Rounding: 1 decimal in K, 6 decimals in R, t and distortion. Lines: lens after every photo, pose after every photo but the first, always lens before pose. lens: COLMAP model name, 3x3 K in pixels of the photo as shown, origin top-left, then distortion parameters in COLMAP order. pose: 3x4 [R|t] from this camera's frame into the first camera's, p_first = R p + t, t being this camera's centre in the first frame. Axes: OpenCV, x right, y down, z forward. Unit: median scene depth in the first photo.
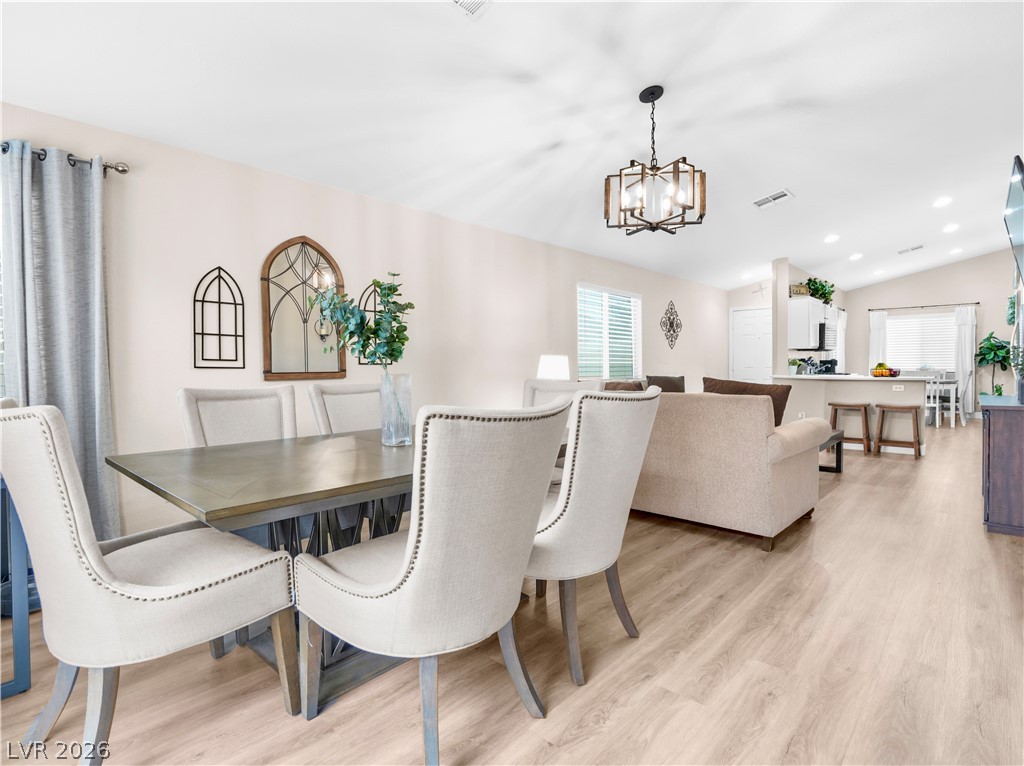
lens RADIAL K [[524.1, 0, 505.8], [0, 524.1, 386.4], [0, 0, 1]] dist [-0.045535, 0.014371]
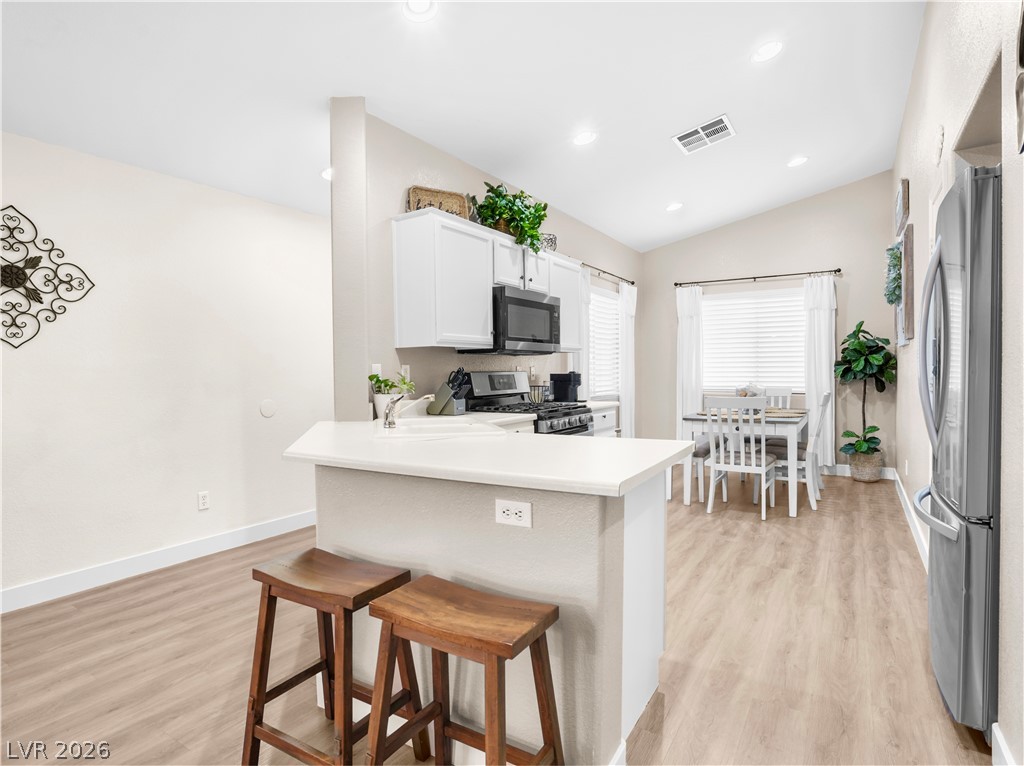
lens RADIAL K [[559.7, 0, 516.4], [0, 559.7, 388.7], [0, 0, 1]] dist [-0.029273, 0.008087]
pose [[0.978085, -0.008771, 0.208019, 0.598607], [0.010707, 0.999909, -0.008183, -0.042412], [-0.207928, 0.010231, 0.978091, 0.631687]]
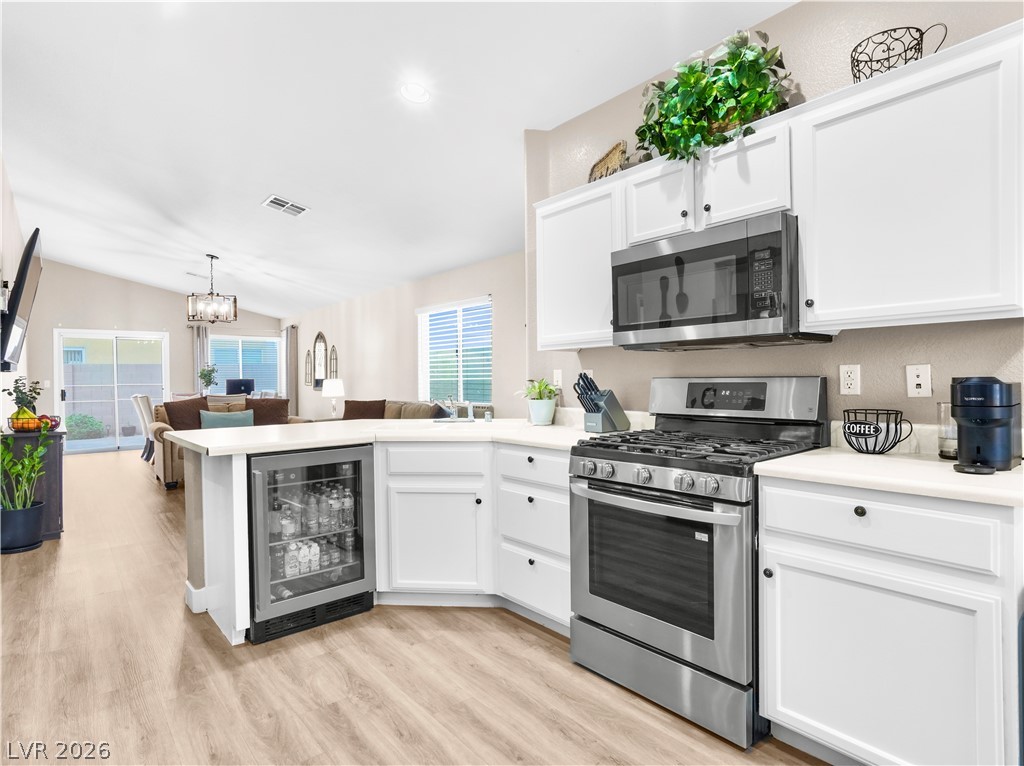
lens RADIAL K [[559.7, 0, 508.7], [0, 559.7, 378.1], [0, 0, 1]] dist [-0.029273, 0.008087]
pose [[-0.128577, 0.013554, -0.991607, 1.026802], [-0.019061, 0.999688, 0.016135, -0.064796], [0.991516, 0.020975, -0.128278, 1.089980]]
